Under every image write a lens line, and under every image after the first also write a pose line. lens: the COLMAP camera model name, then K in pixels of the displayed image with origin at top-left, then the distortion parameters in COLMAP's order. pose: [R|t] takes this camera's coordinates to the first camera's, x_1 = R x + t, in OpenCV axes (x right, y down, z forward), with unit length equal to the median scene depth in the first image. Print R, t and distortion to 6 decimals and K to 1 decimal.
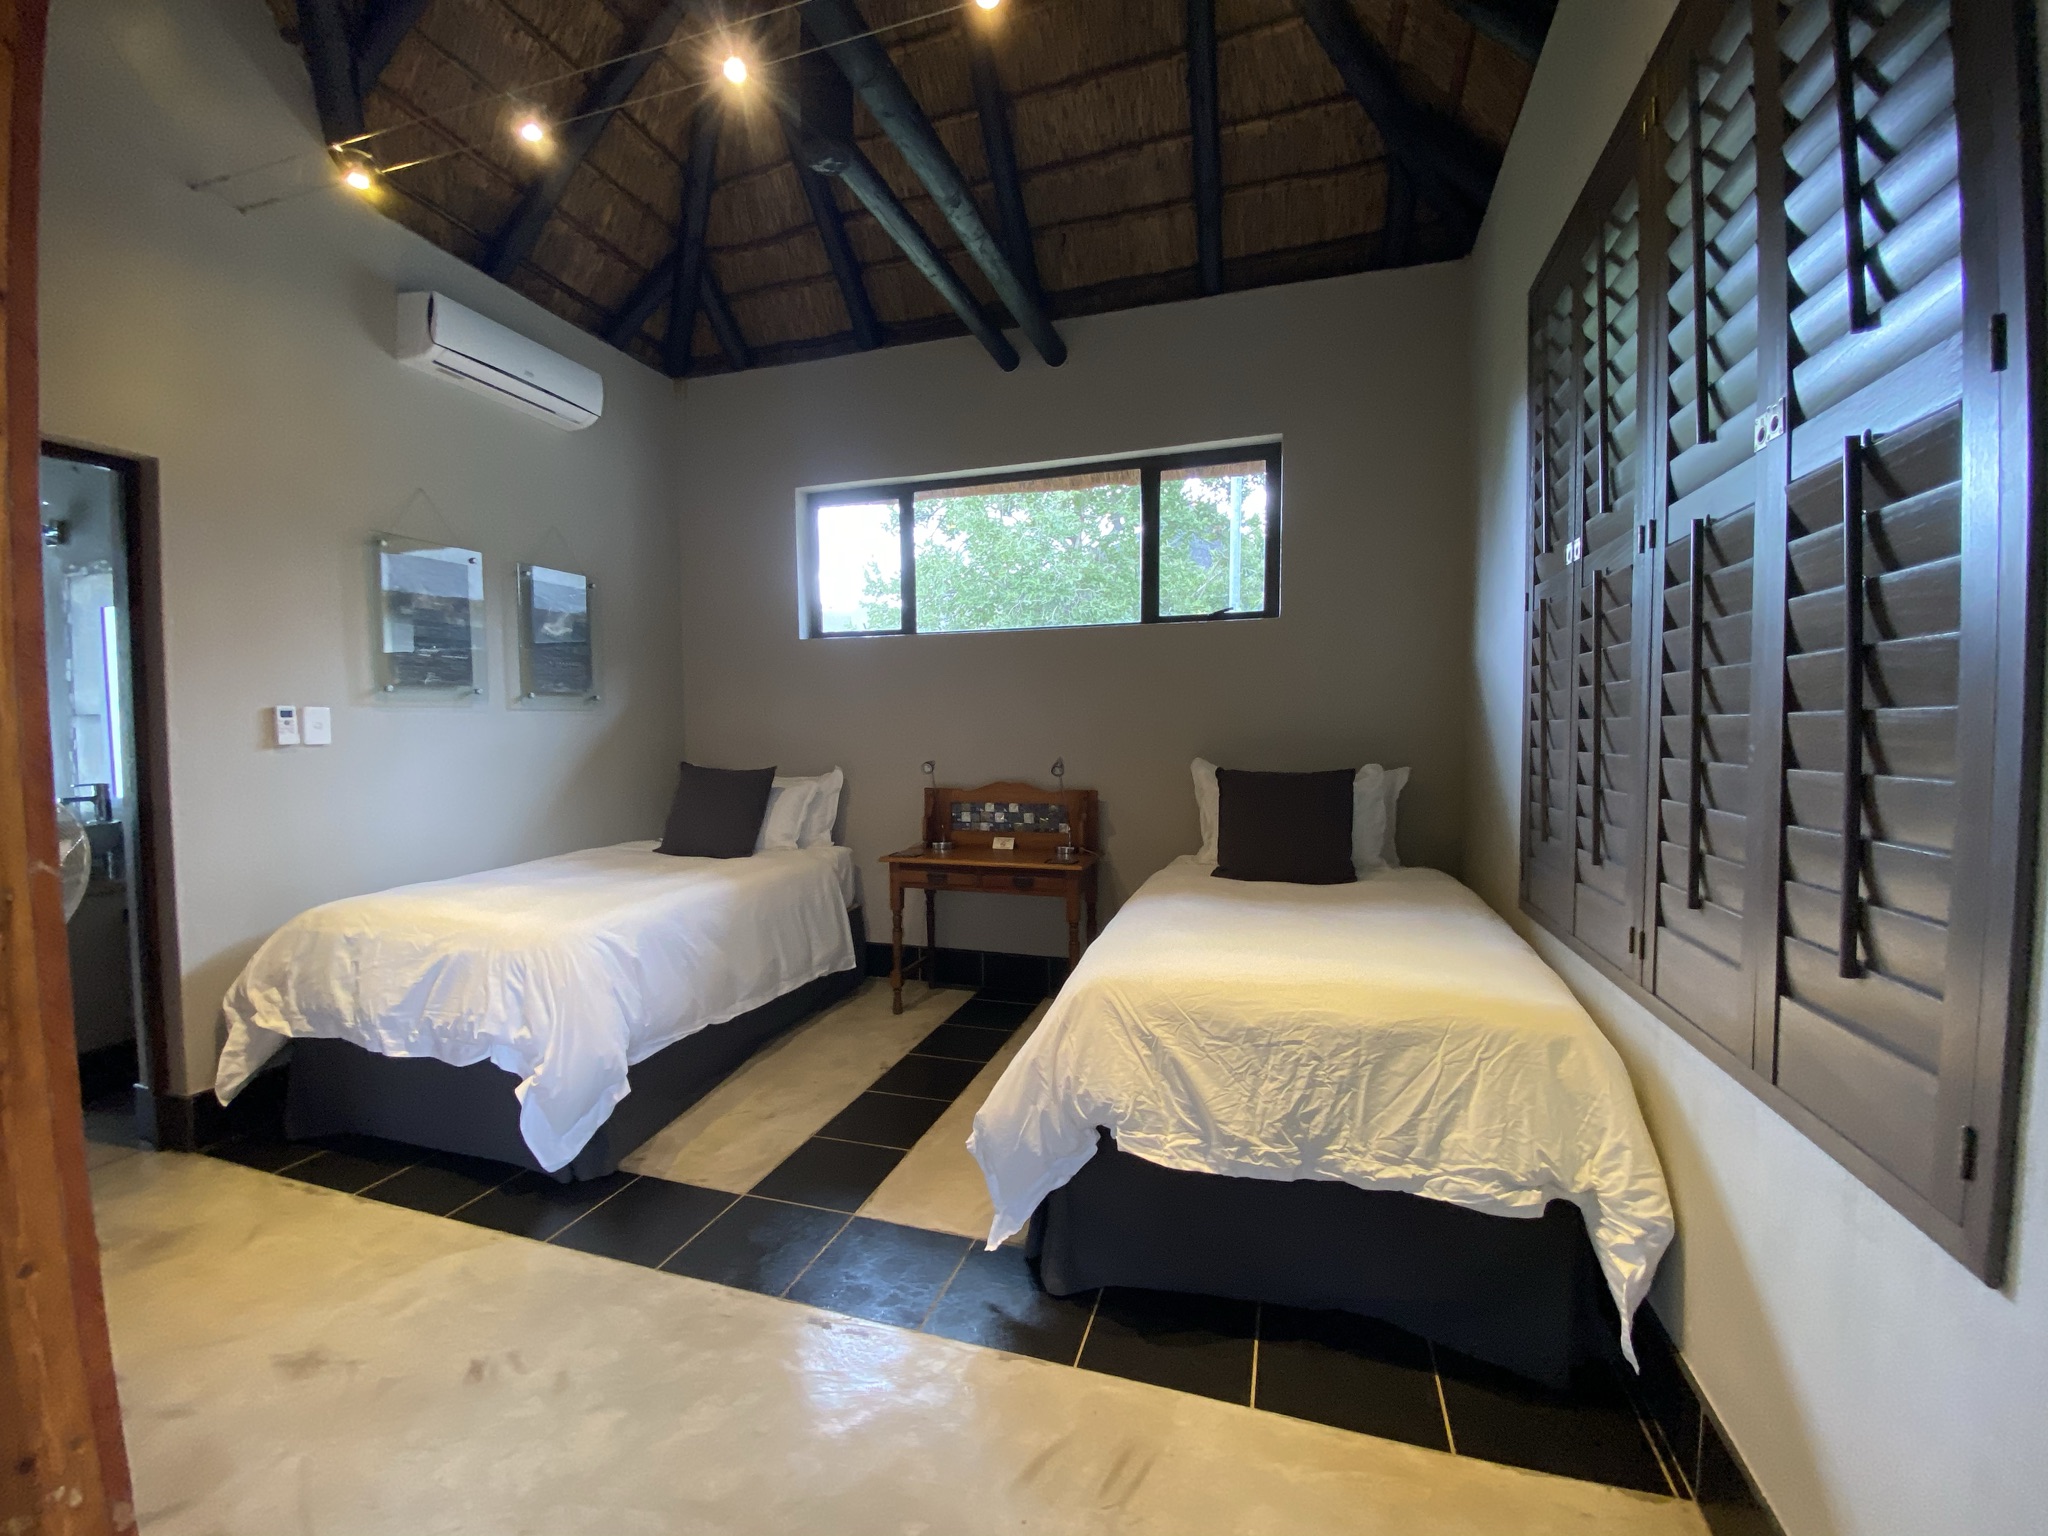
lens RADIAL K [[832.4, 0, 1027.5], [0, 832.4, 772.4], [0, 0, 1]] dist [0.011534, -0.008764]
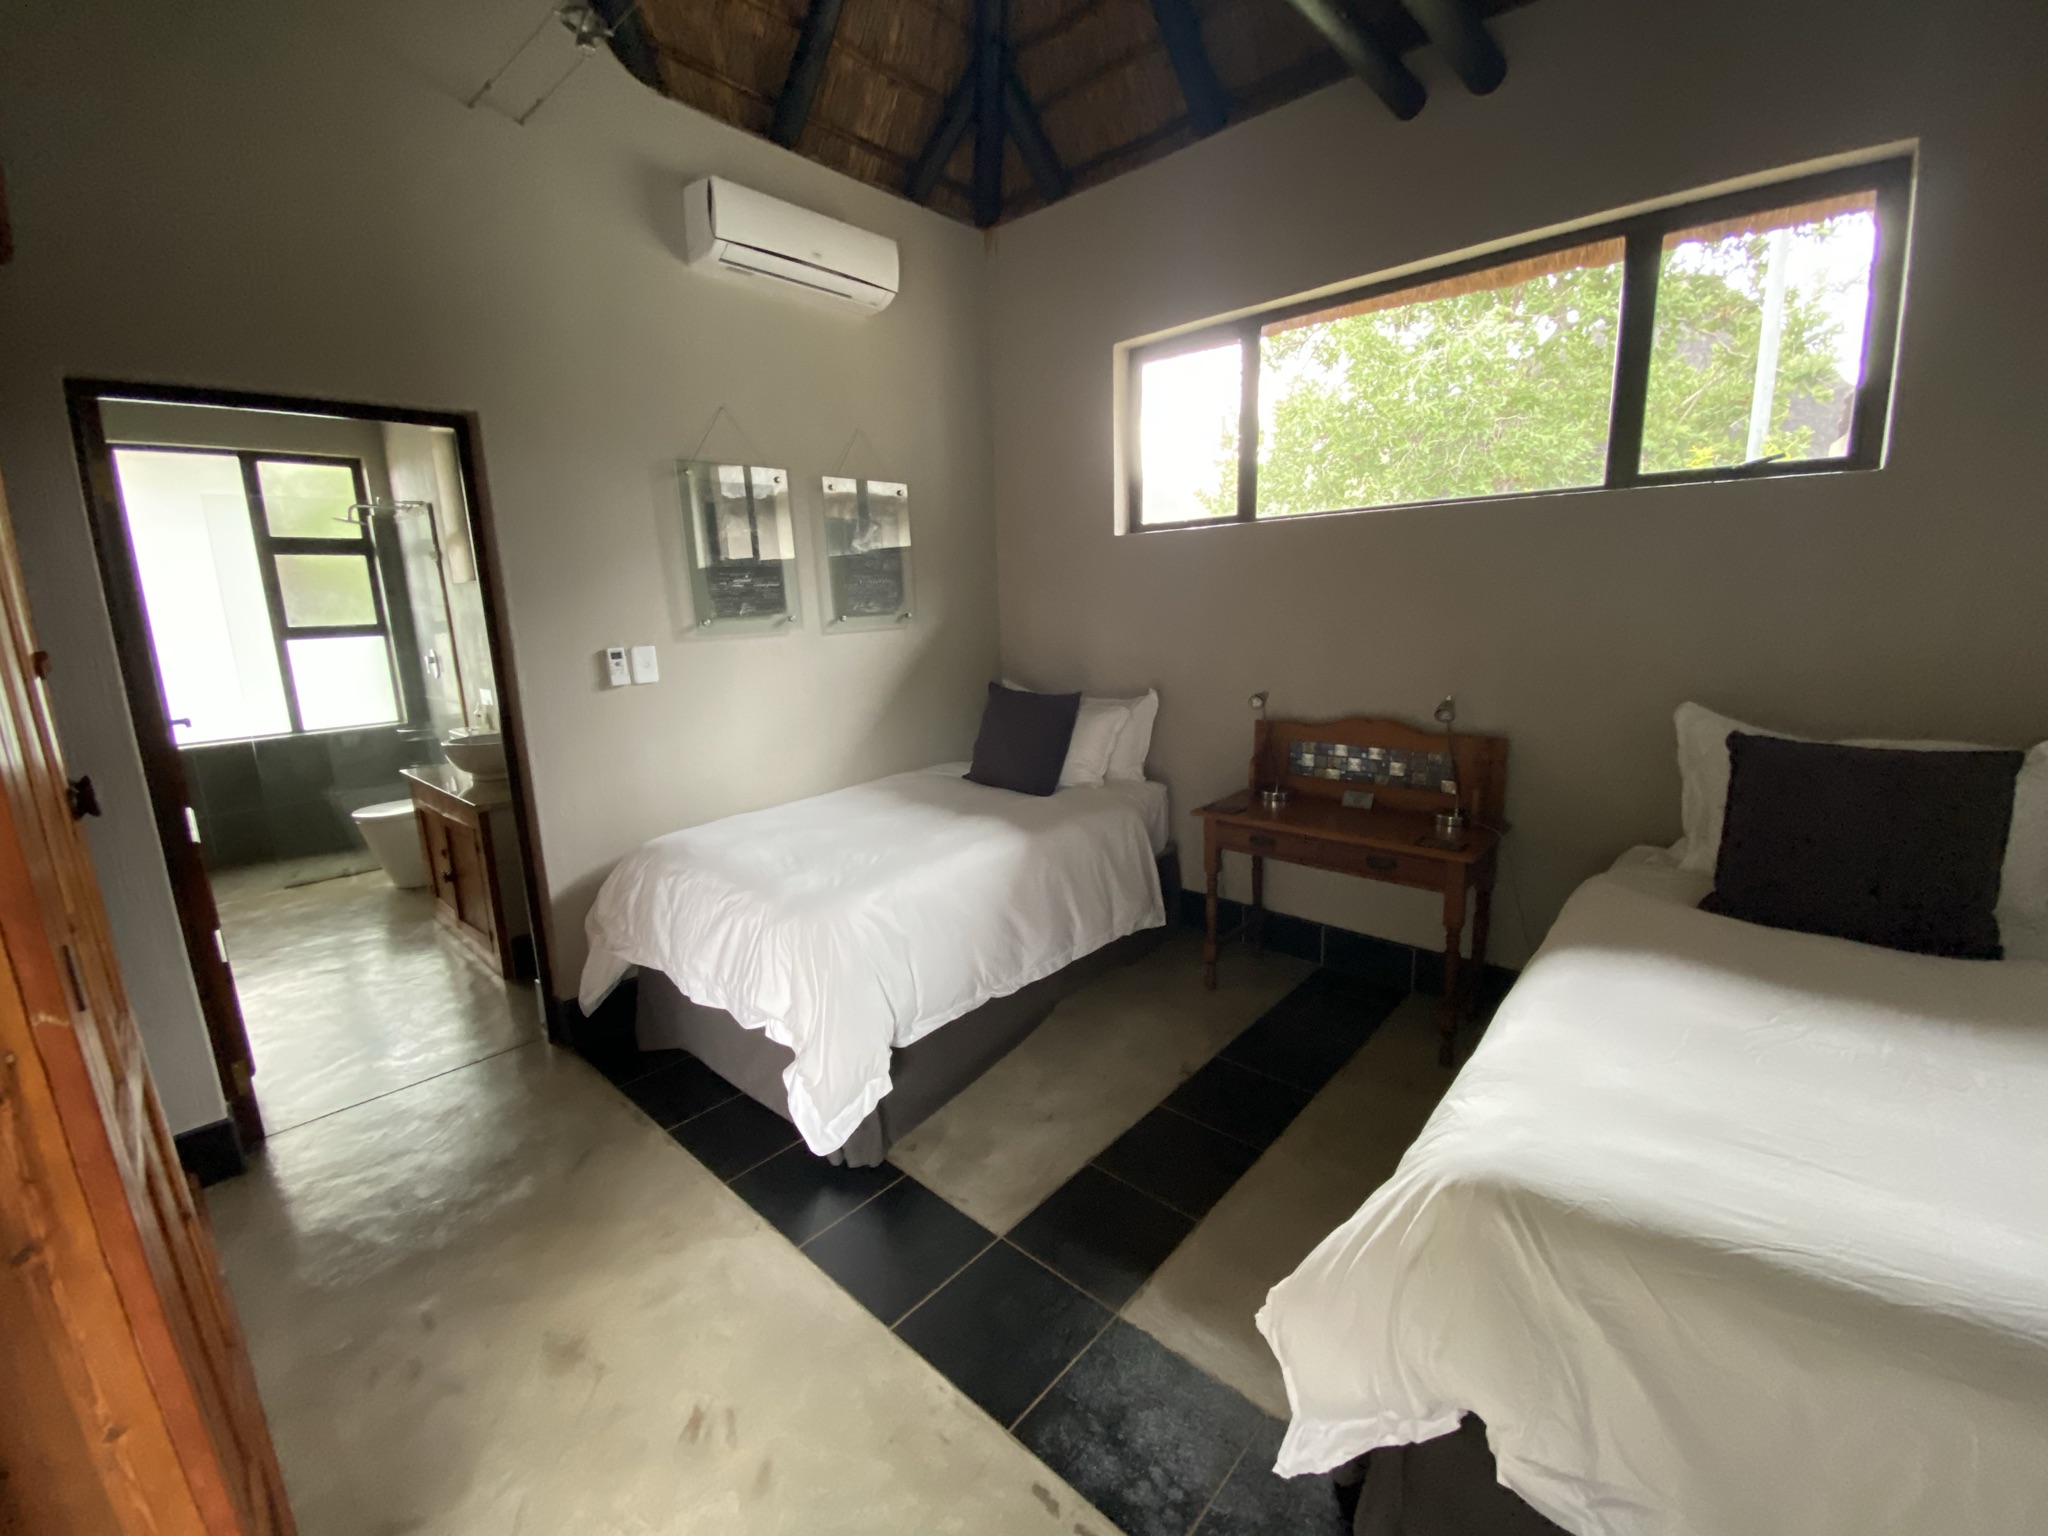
lens RADIAL K [[832.4, 0, 1024.3], [0, 832.4, 768.0], [0, 0, 1]] dist [0.011534, -0.008764]
pose [[0.910400, 0.062071, -0.409047, 0.004624], [0.004209, 0.987241, 0.159175, -0.068602], [0.413708, -0.146634, 0.898523, 0.185865]]
